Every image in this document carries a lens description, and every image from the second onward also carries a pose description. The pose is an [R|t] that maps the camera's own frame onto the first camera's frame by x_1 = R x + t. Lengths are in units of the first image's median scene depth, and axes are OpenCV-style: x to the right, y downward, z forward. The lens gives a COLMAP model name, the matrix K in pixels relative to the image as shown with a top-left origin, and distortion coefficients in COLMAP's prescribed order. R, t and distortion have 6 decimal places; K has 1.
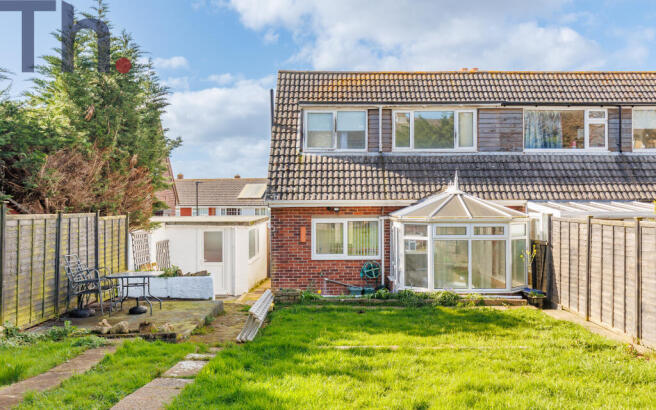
lens RADIAL K [[655.7, 0, 328.0], [0, 655.7, 205.0], [0, 0, 1]] dist [0.018529, -0.009759]
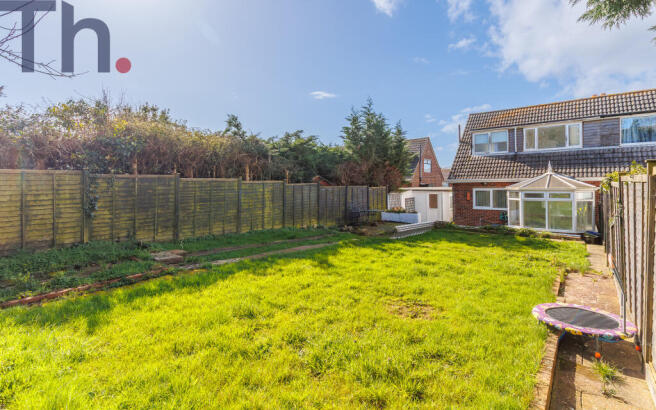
lens RADIAL K [[309.4, 0, 330.0], [0, 309.4, 183.3], [0, 0, 1]] dist [0.001341, -0.000048]
pose [[0.765344, -0.006187, -0.643592, 0.247661], [0.009678, 0.999951, 0.001896, -0.000449], [0.643549, -0.007680, 0.765366, 0.001857]]
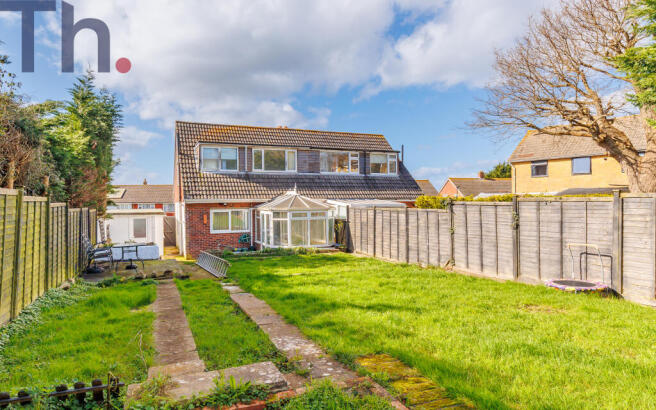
lens RADIAL K [[378.6, 0, 285.1], [0, 378.6, 217.9], [0, 0, 1]] dist [-0.002504, -0.000357]
pose [[0.940454, -0.020703, 0.339291, -0.177900], [0.006758, 0.999085, 0.042229, 0.001430], [-0.339855, -0.037422, 0.939733, -0.005740]]
